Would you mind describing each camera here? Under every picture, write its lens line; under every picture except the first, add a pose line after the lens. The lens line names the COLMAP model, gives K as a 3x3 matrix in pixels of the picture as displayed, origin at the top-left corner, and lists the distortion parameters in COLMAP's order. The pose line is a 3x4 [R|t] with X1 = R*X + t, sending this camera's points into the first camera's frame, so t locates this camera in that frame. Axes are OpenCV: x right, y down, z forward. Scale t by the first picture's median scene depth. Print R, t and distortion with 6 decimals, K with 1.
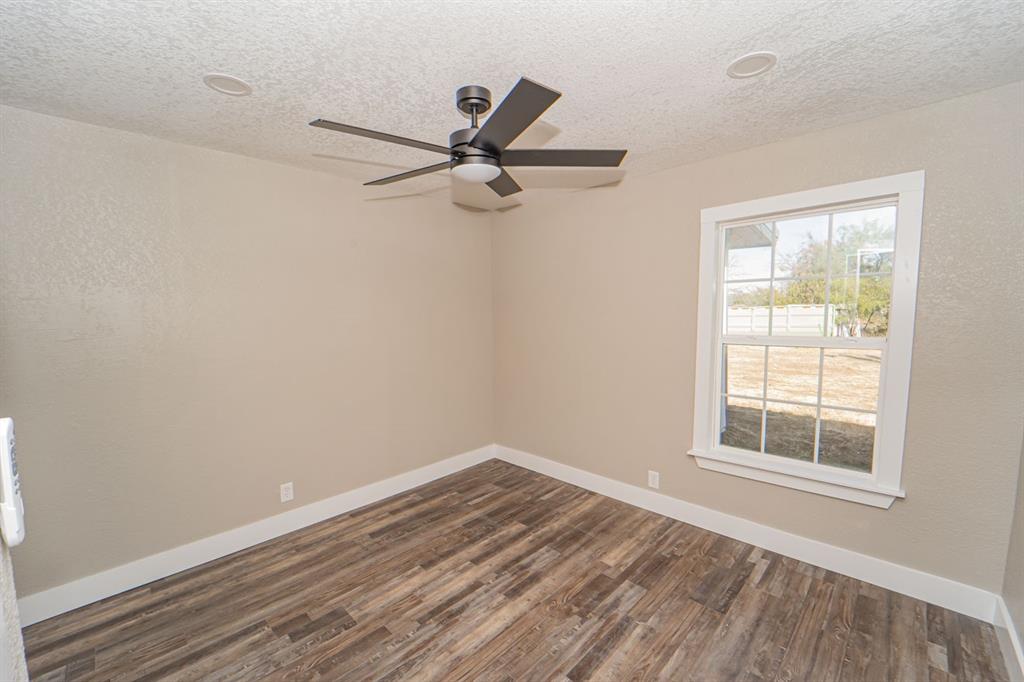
lens RADIAL K [[418.9, 0, 513.2], [0, 418.9, 335.3], [0, 0, 1]] dist [-0.020738, -0.000844]
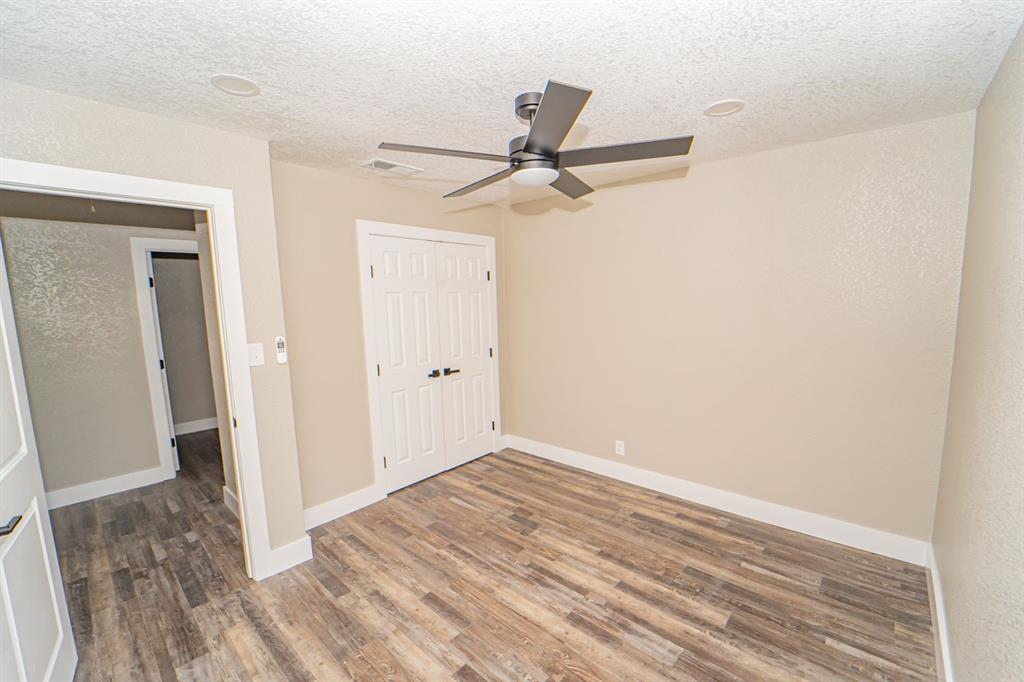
lens RADIAL K [[418.9, 0, 514.1], [0, 418.9, 347.7], [0, 0, 1]] dist [-0.020738, -0.000844]
pose [[0.036091, 0.129336, -0.990944, 0.723223], [-0.040408, 0.990968, 0.127868, -0.070113], [0.998531, 0.035428, 0.040991, 0.714225]]
